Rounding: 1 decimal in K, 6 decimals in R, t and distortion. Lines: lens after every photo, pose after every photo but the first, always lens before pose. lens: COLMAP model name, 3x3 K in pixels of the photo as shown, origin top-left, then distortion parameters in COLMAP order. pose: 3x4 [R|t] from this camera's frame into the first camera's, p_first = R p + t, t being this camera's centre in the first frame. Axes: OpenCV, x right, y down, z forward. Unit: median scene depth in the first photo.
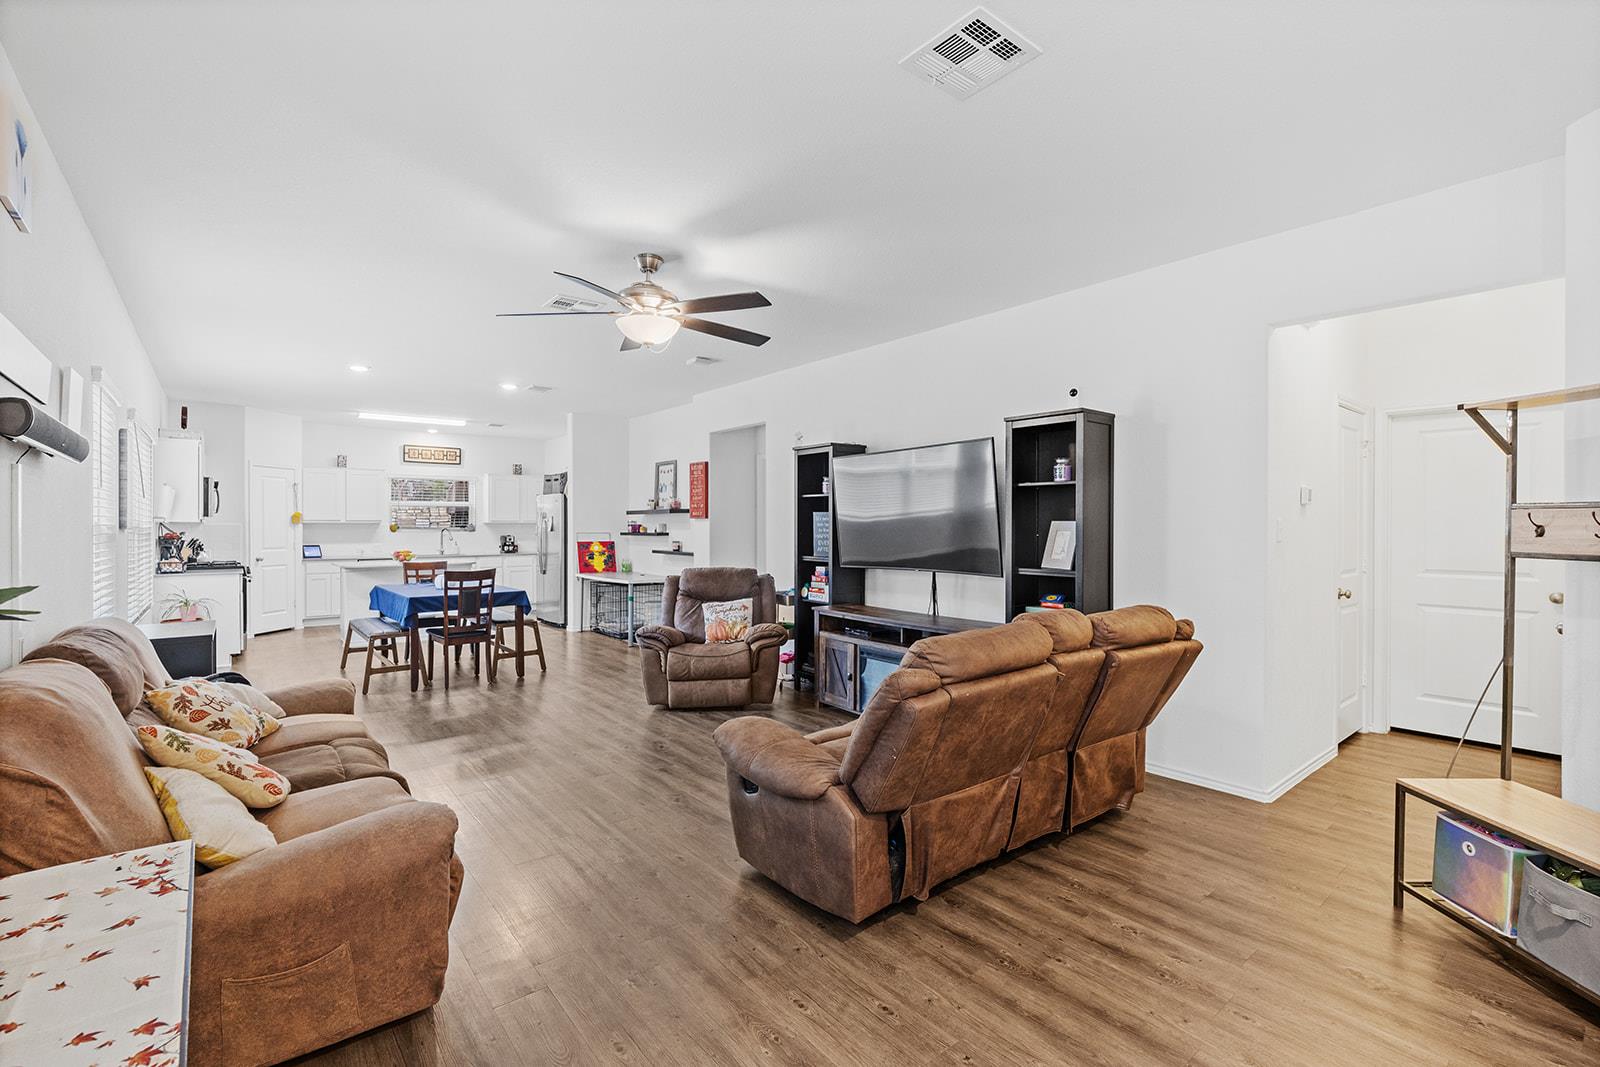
lens RADIAL K [[723.9, 0, 798.8], [0, 723.9, 528.8], [0, 0, 1]] dist [-0.002871, -0.002095]
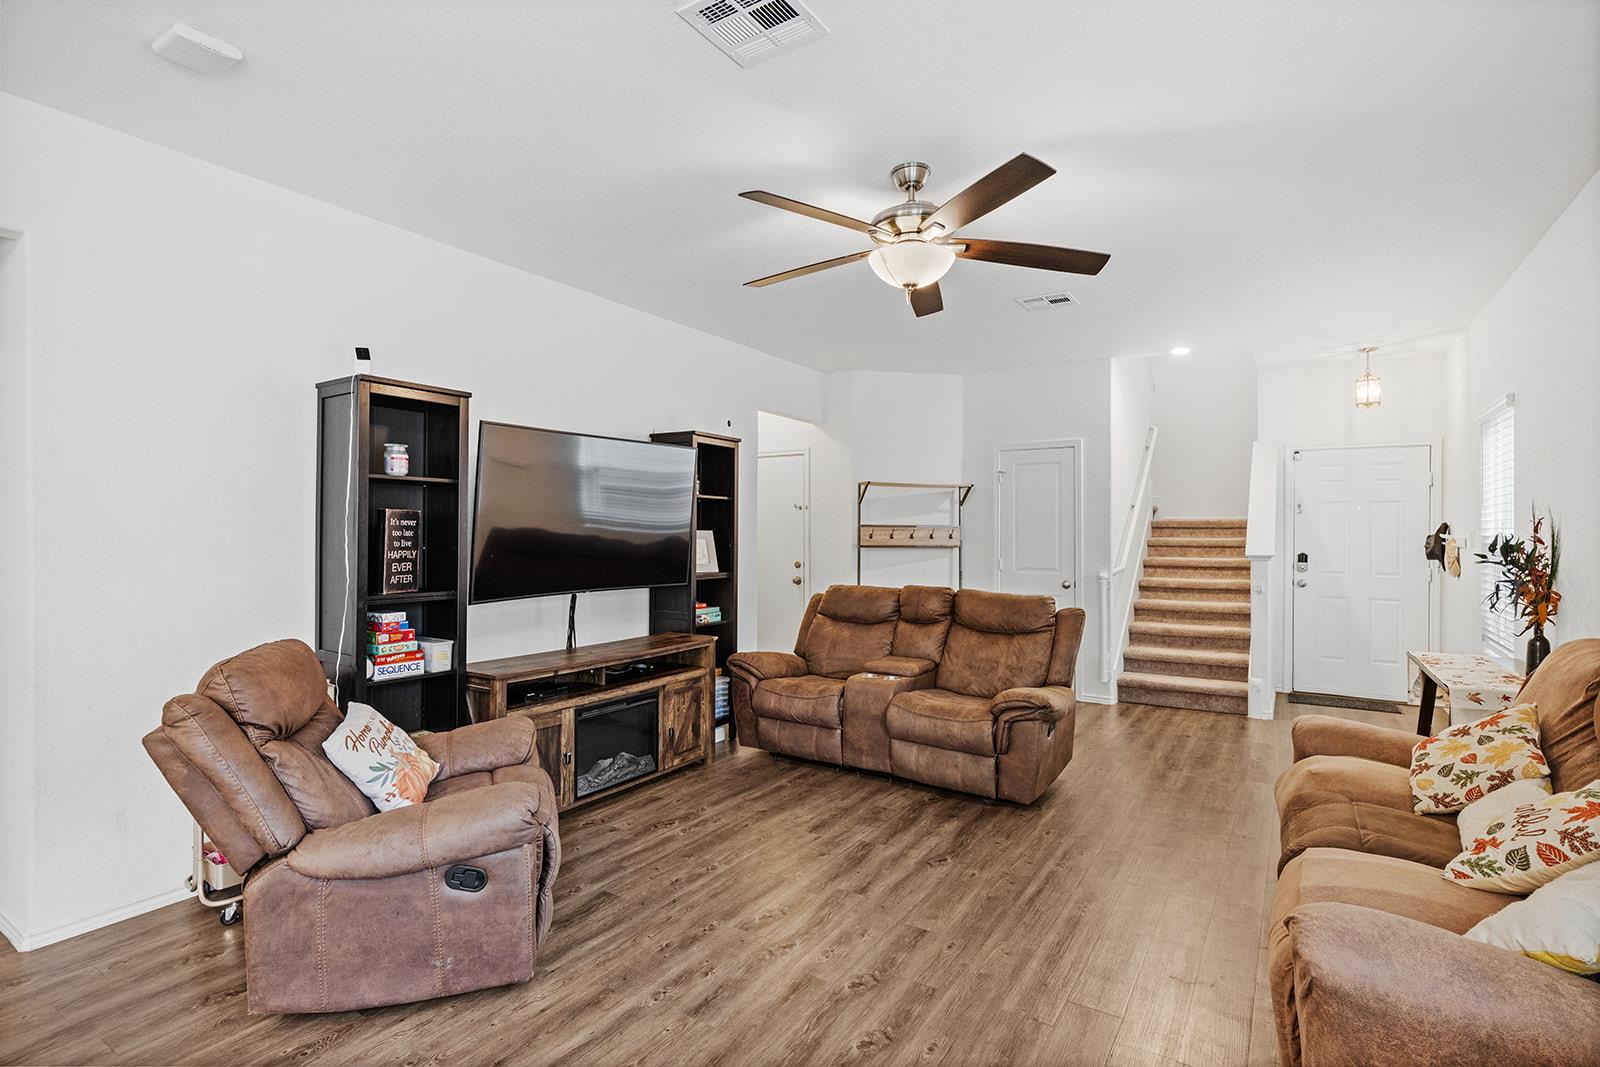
lens RADIAL K [[780.8, 0, 795.6], [0, 780.8, 529.6], [0, 0, 1]] dist [0.003636, -0.000623]
pose [[-0.325542, -0.006338, 0.945506, -0.697006], [-0.006229, 0.999970, 0.004558, -0.014922], [-0.945507, -0.004406, -0.325571, 1.037839]]
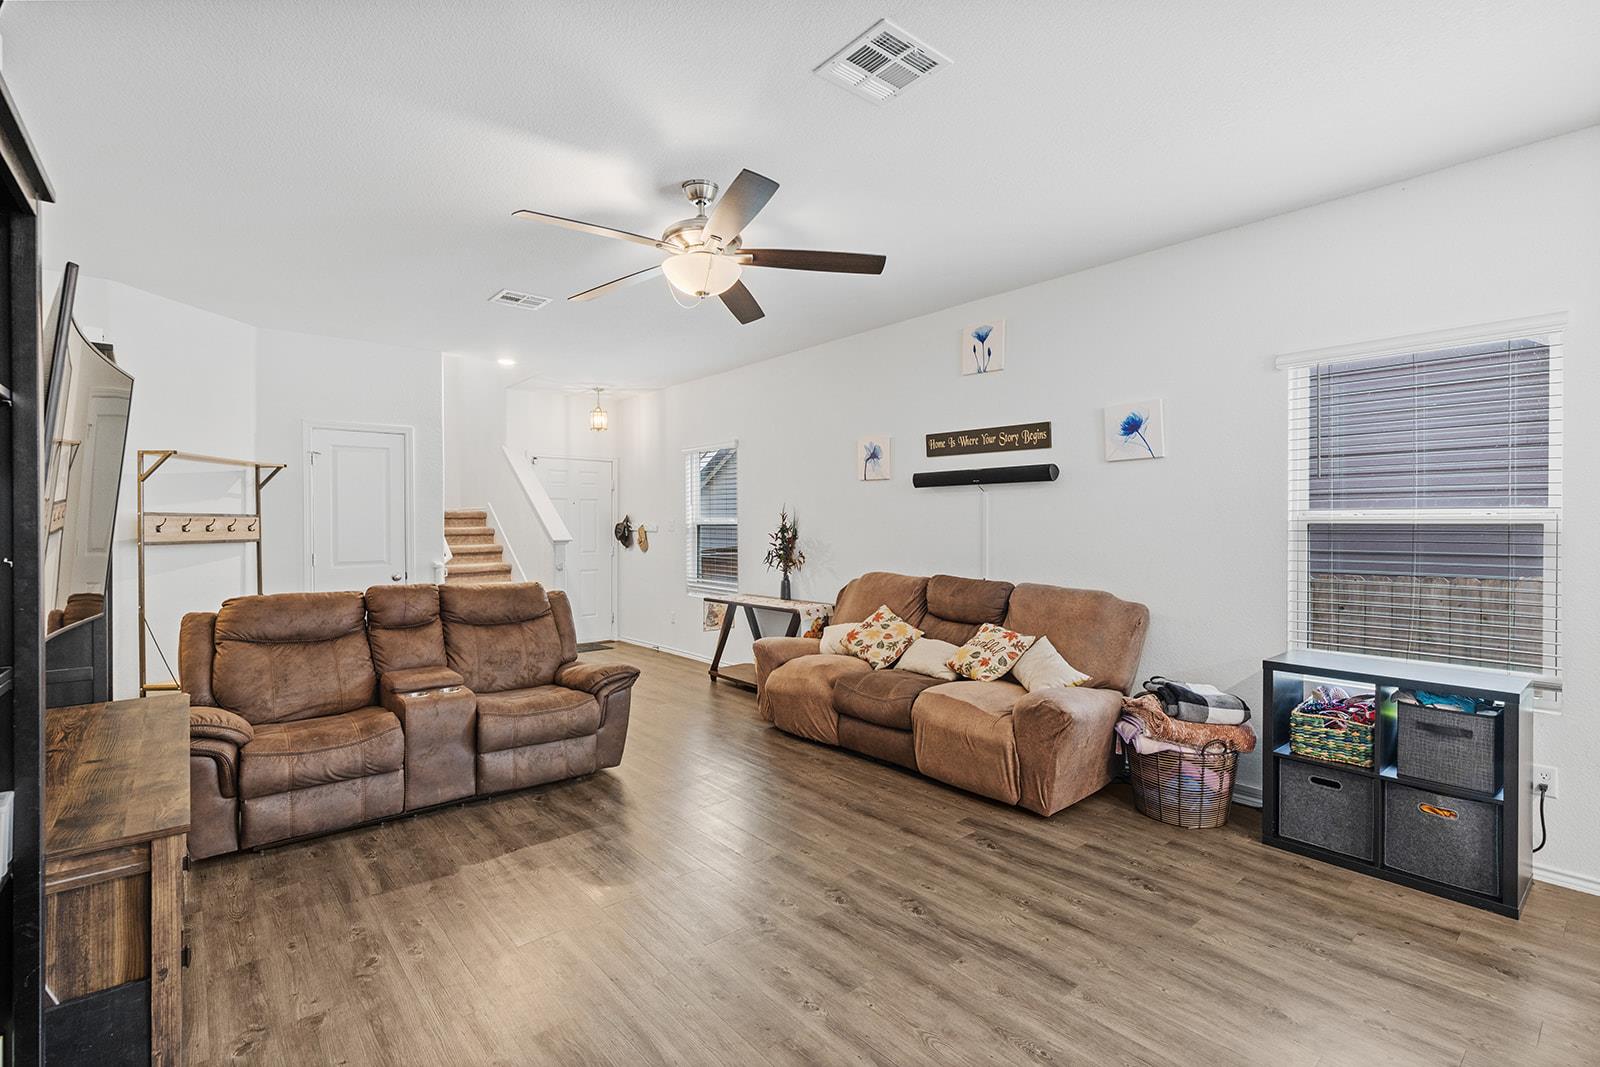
lens RADIAL K [[723.9, 0, 794.1], [0, 723.9, 531.1], [0, 0, 1]] dist [-0.002871, -0.002095]
pose [[-0.999230, -0.005332, -0.038870, -0.208595], [-0.005707, 0.999938, 0.009537, -0.008170], [0.038816, 0.009751, -0.999199, 1.365762]]
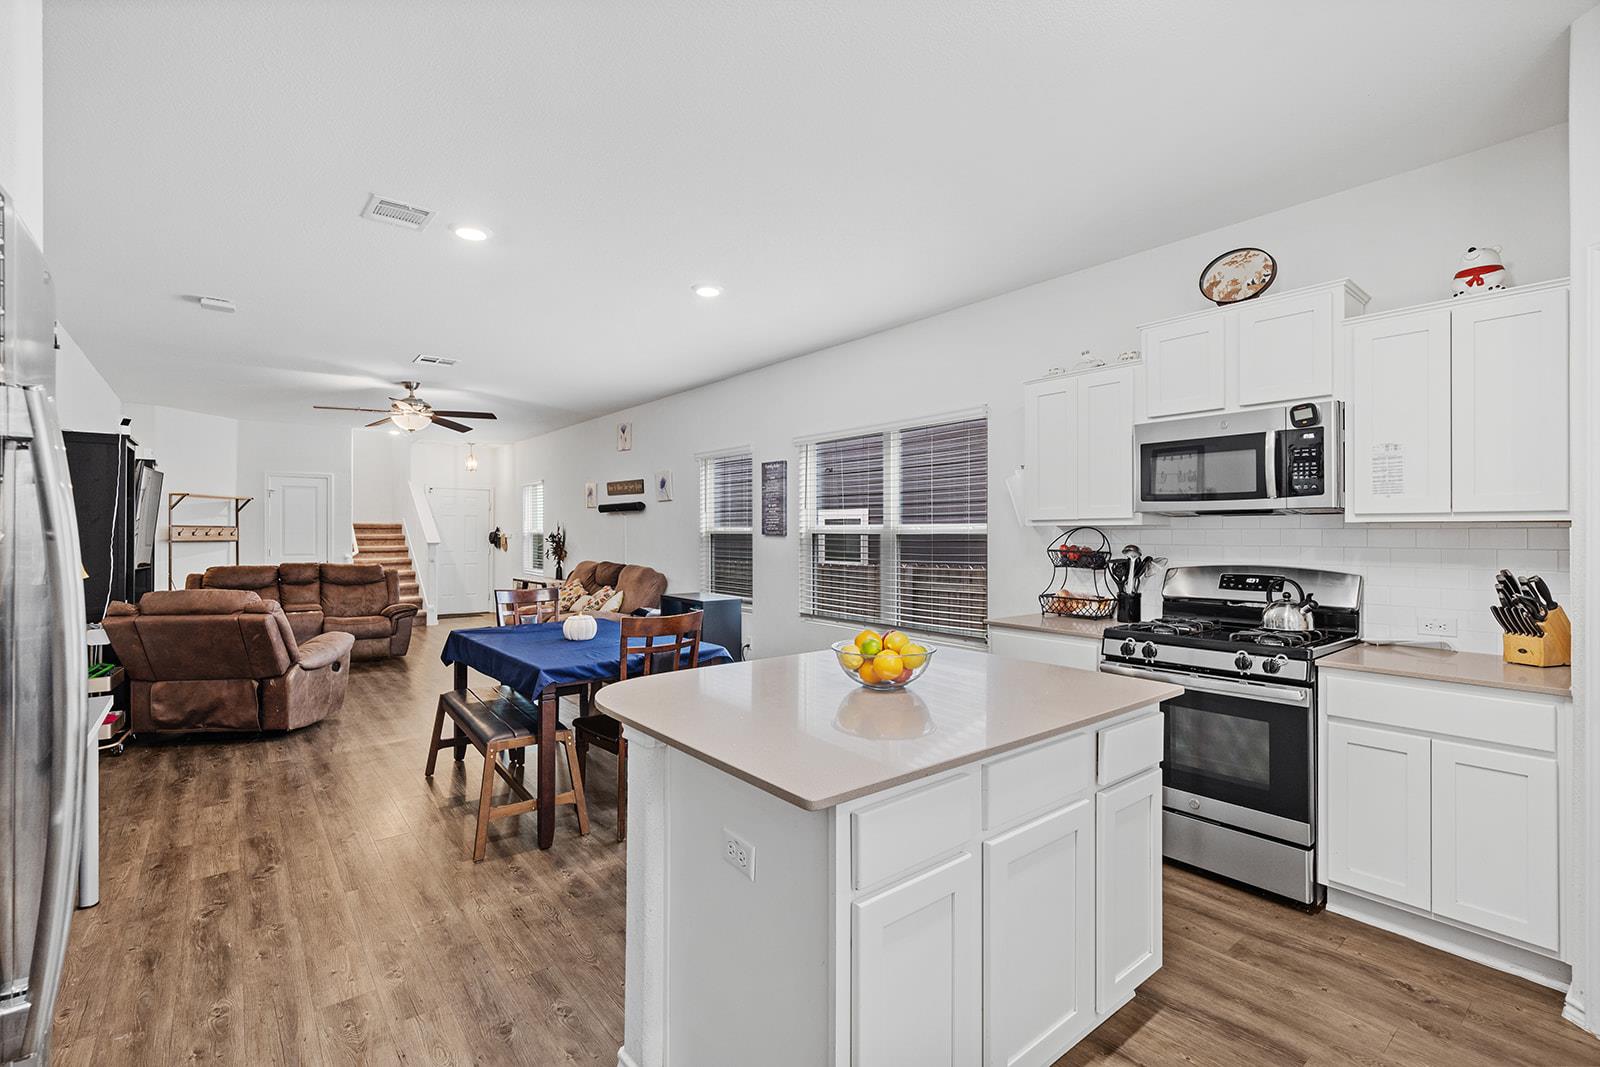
lens RADIAL K [[723.9, 0, 805.6], [0, 723.9, 527.0], [0, 0, 1]] dist [-0.002871, -0.002095]
pose [[-0.999832, -0.010422, -0.015069, -0.878847], [-0.010266, 0.999894, -0.010337, -0.011751], [0.015175, -0.010181, -0.999833, 2.133274]]
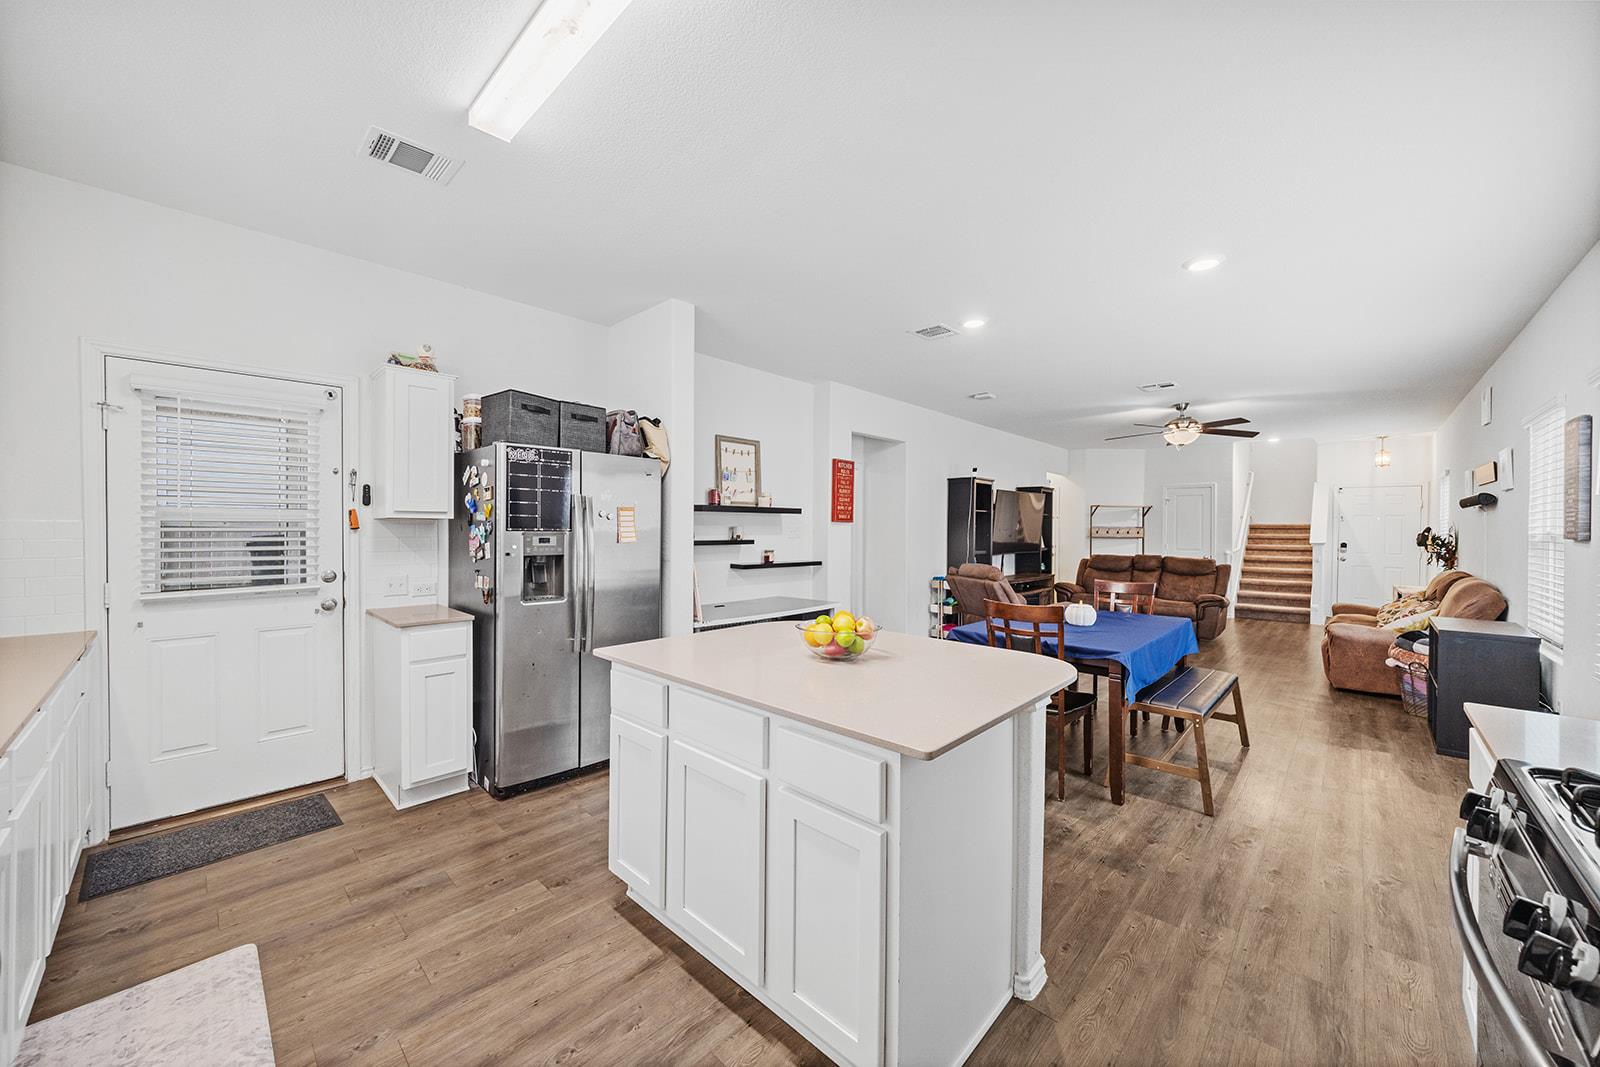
lens RADIAL K [[593.6, 0, 797.5], [0, 593.6, 530.3], [0, 0, 1]] dist [-0.001519, -0.000277]
pose [[-0.148828, -0.013902, 0.988765, -1.325877], [-0.009771, 0.999873, 0.012587, -0.020136], [-0.988815, -0.007788, -0.148945, 1.789542]]
